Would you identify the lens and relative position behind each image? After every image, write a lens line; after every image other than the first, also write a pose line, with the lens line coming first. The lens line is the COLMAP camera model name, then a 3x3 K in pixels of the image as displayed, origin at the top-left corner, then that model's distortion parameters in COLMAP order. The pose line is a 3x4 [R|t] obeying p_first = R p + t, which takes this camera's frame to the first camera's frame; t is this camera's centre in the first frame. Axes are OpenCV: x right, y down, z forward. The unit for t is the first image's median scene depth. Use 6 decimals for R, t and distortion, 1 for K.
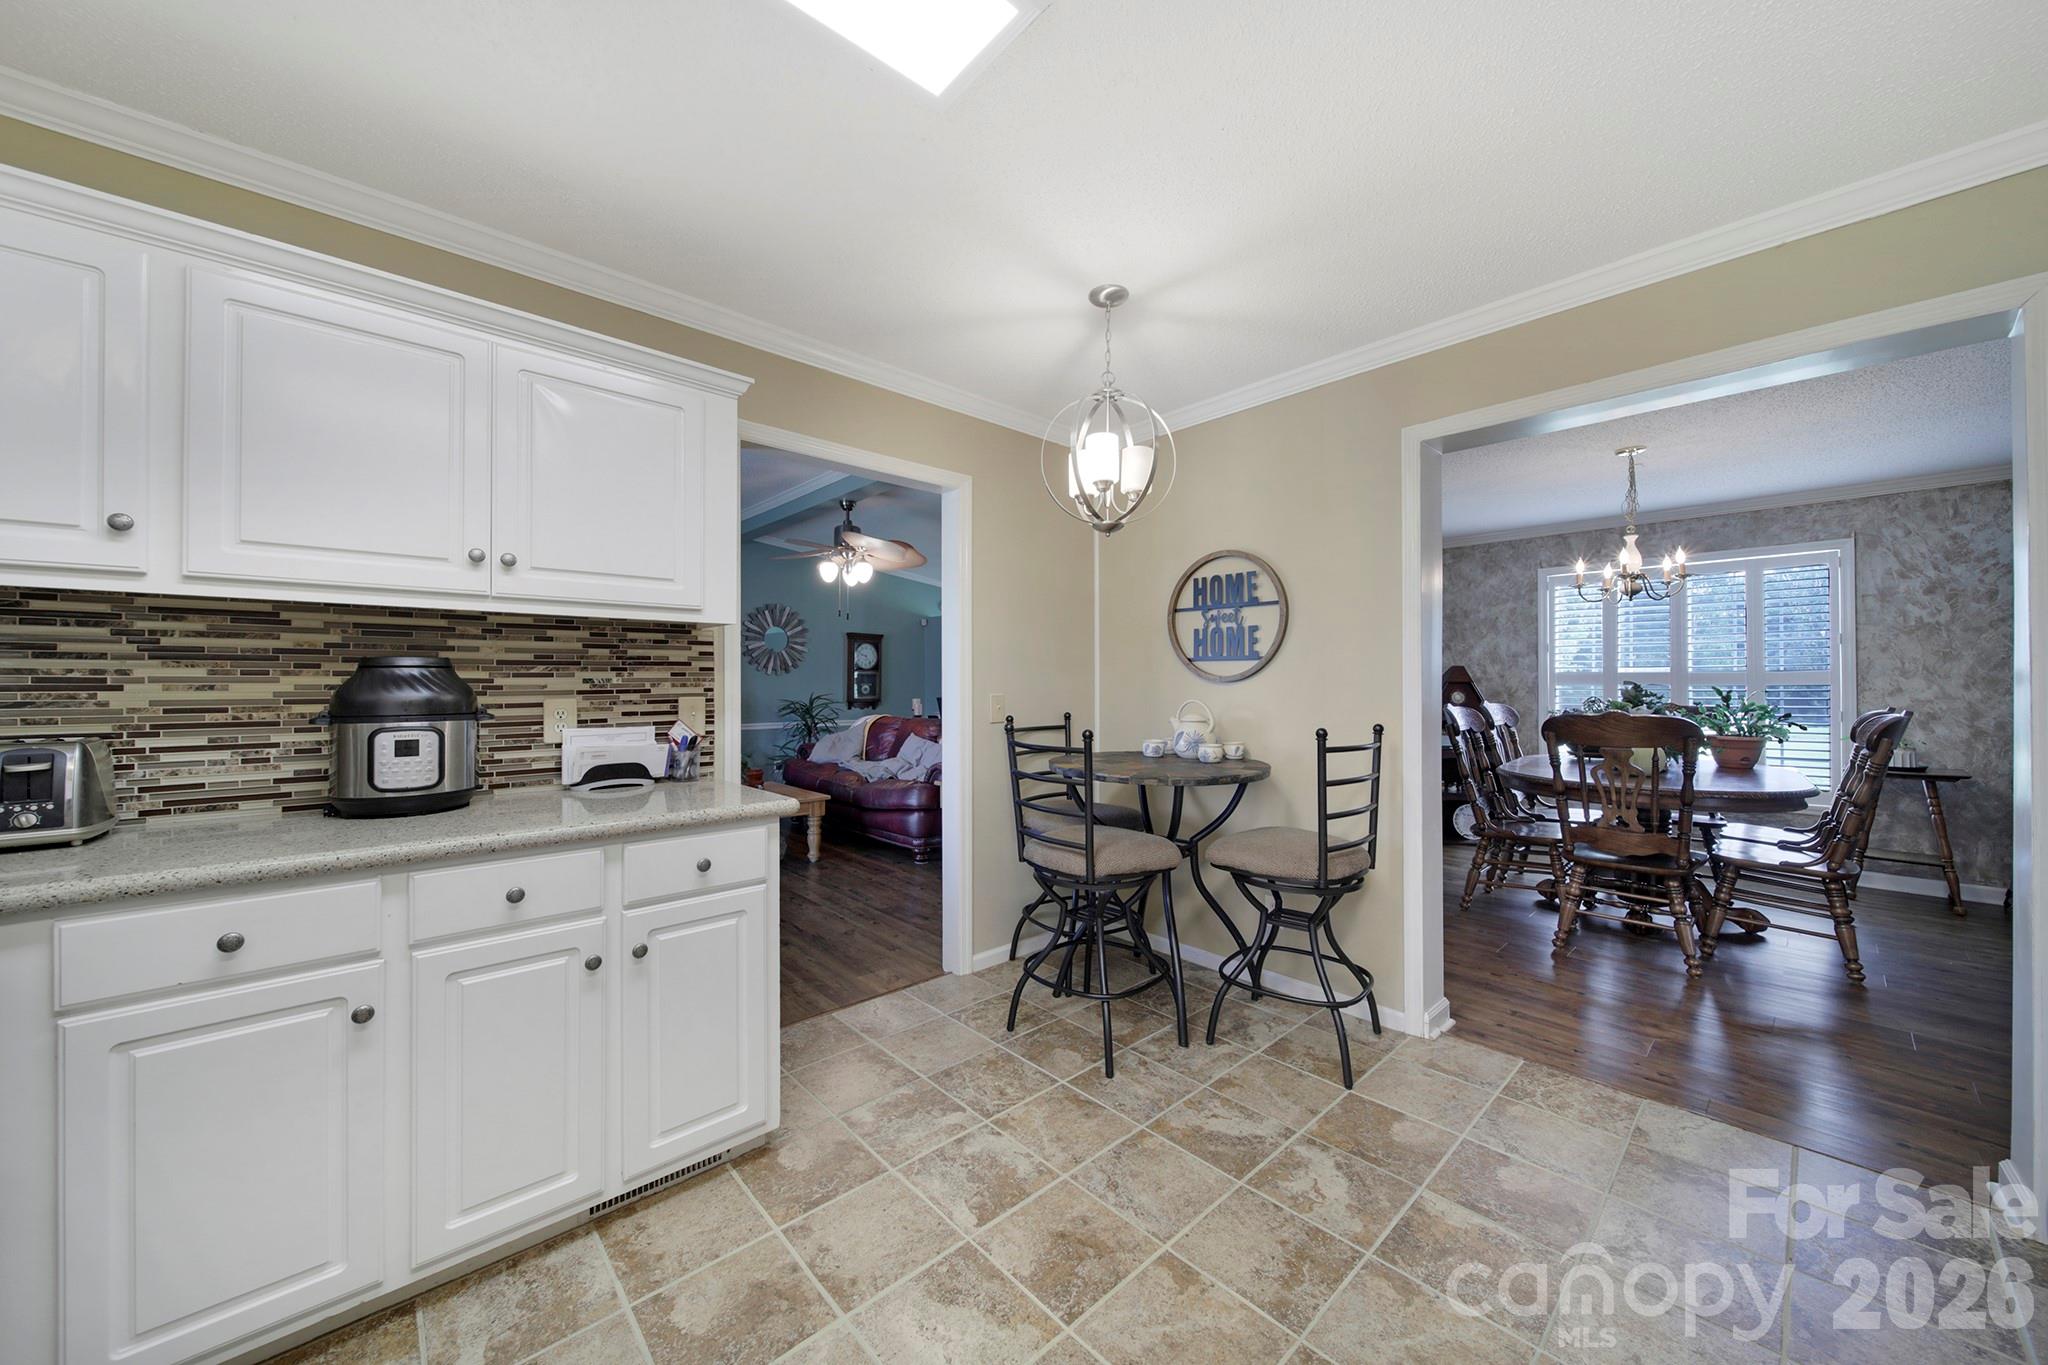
lens RADIAL K [[719.1, 0, 1022.8], [0, 719.1, 681.4], [0, 0, 1]] dist [-0.002624, -0.001602]
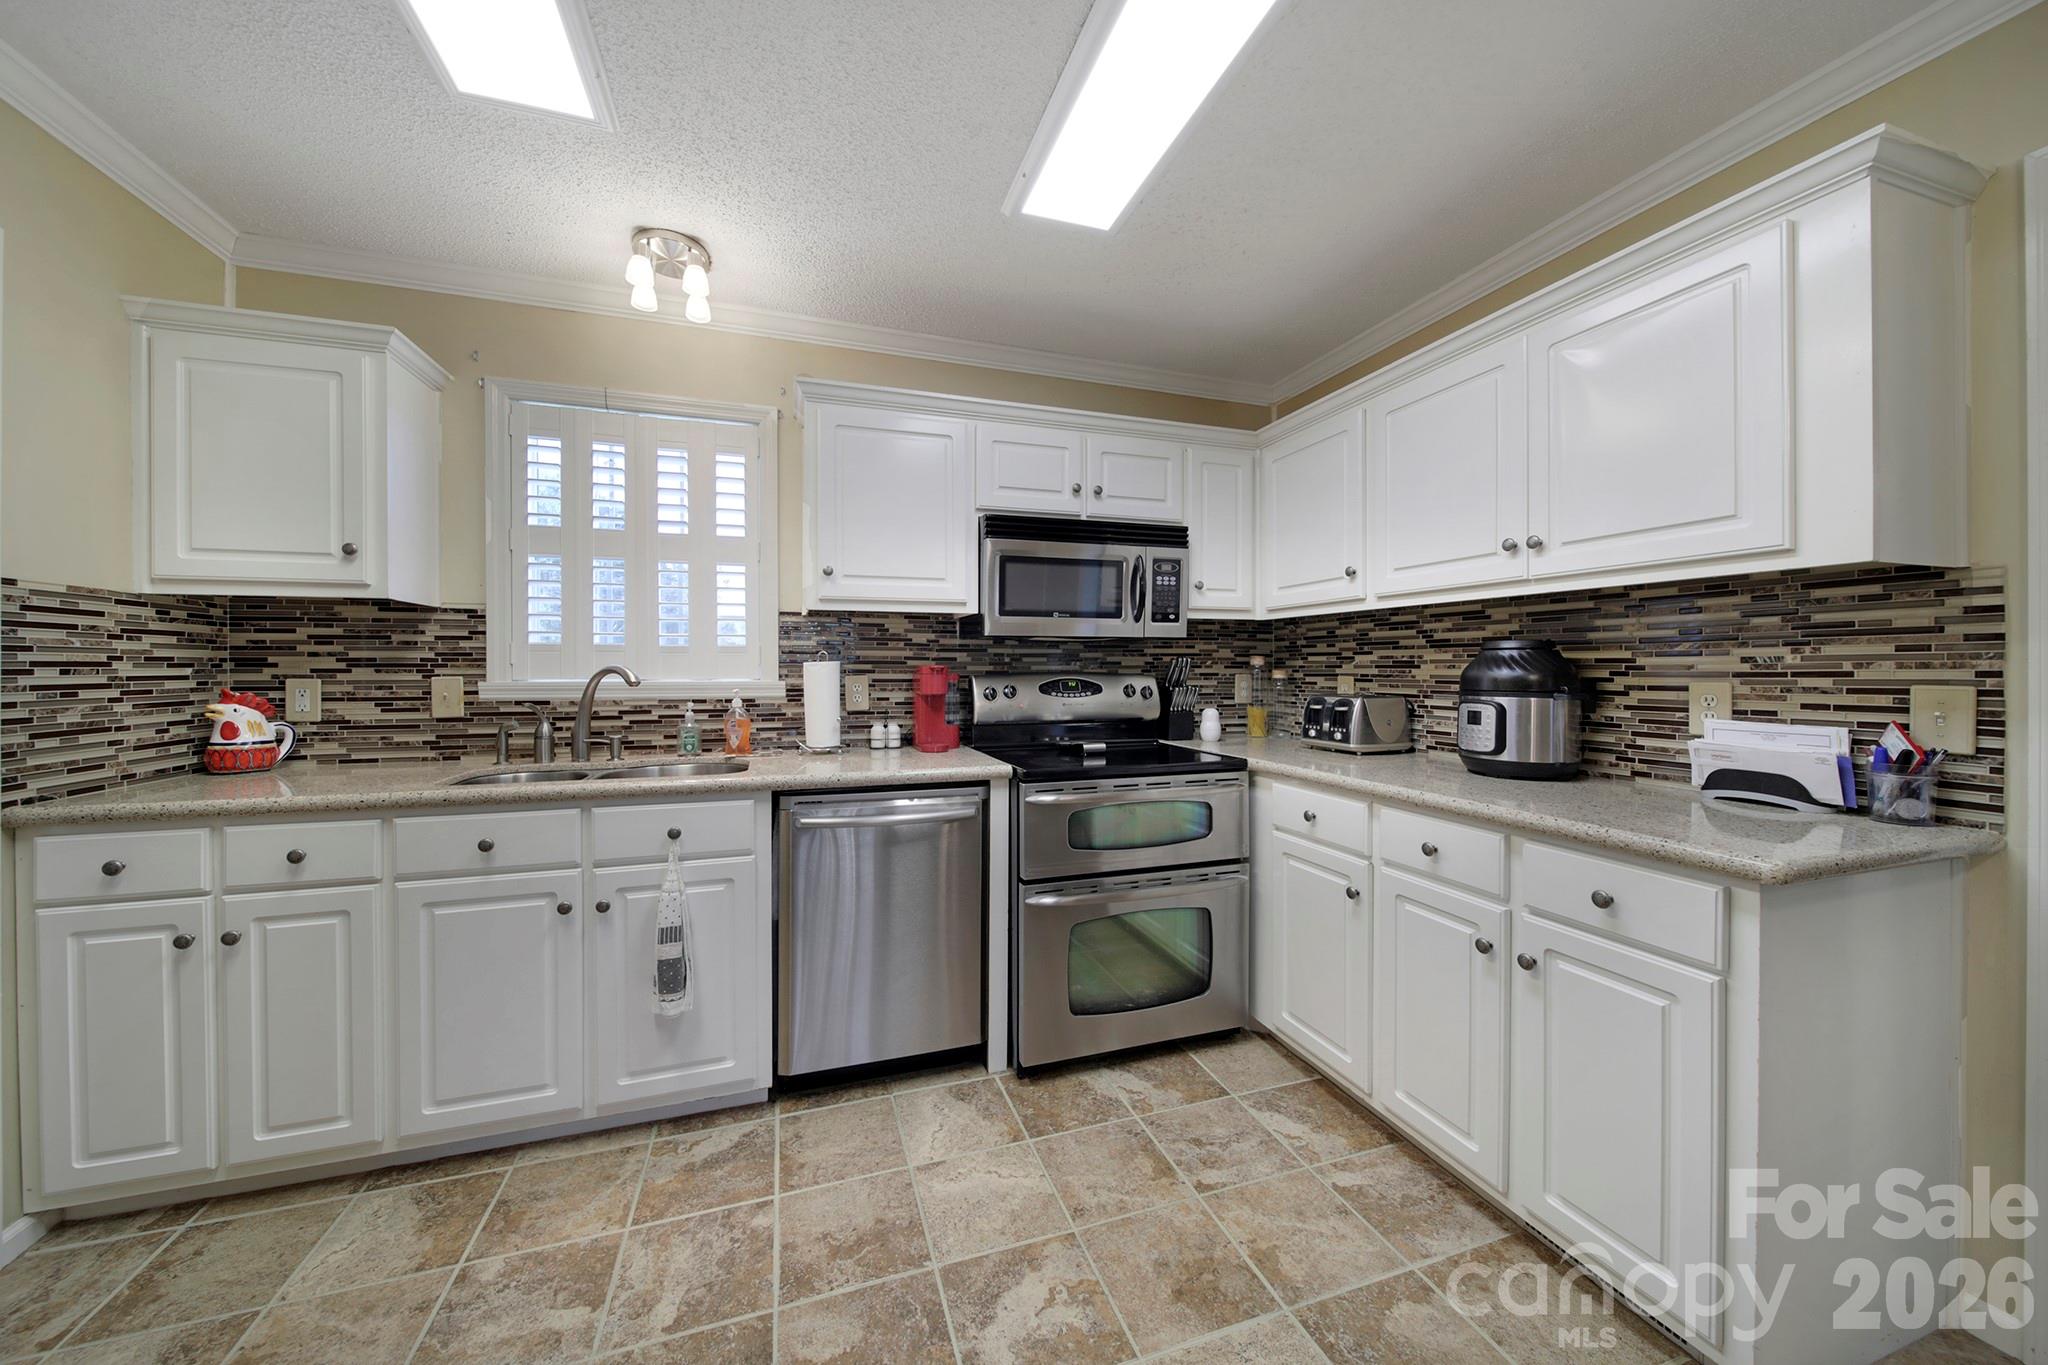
lens RADIAL K [[719.1, 0, 1019.4], [0, 719.1, 669.2], [0, 0, 1]] dist [-0.002624, -0.001602]
pose [[-0.409101, 0.005870, -0.912470, 0.270504], [0.003727, 0.999982, 0.004762, 0.001807], [0.912482, -0.001453, -0.409115, 0.396515]]
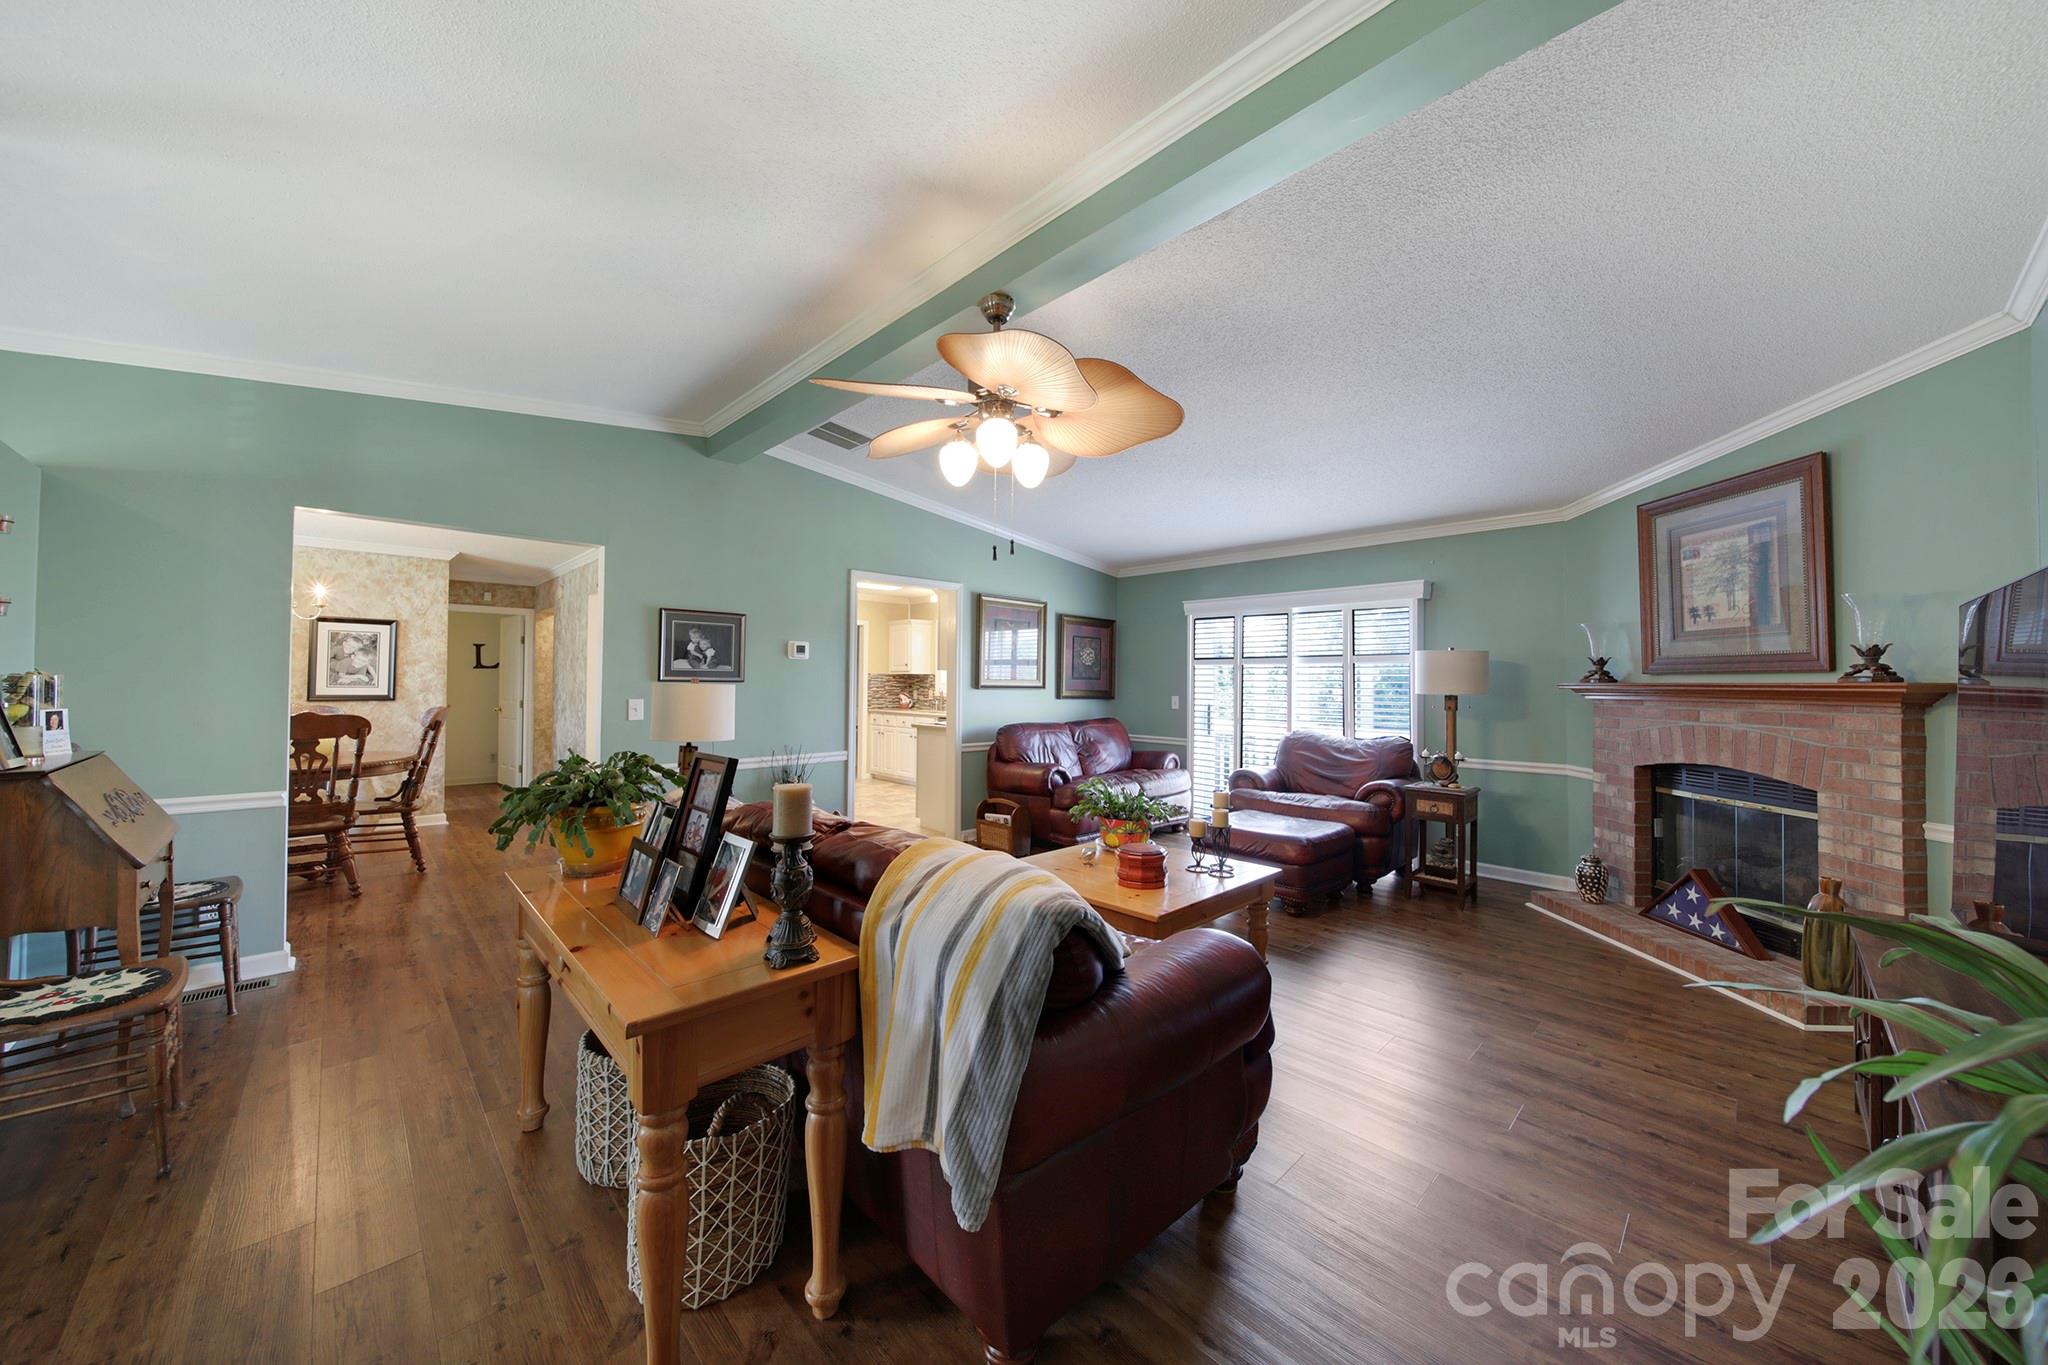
lens RADIAL K [[719.1, 0, 1023.5], [0, 719.1, 661.5], [0, 0, 1]] dist [-0.002624, -0.001602]
pose [[-0.999754, -0.006866, -0.021093, -0.458158], [-0.006160, 0.999424, -0.033379, -0.012183], [0.021310, -0.033241, -0.999220, 2.633895]]
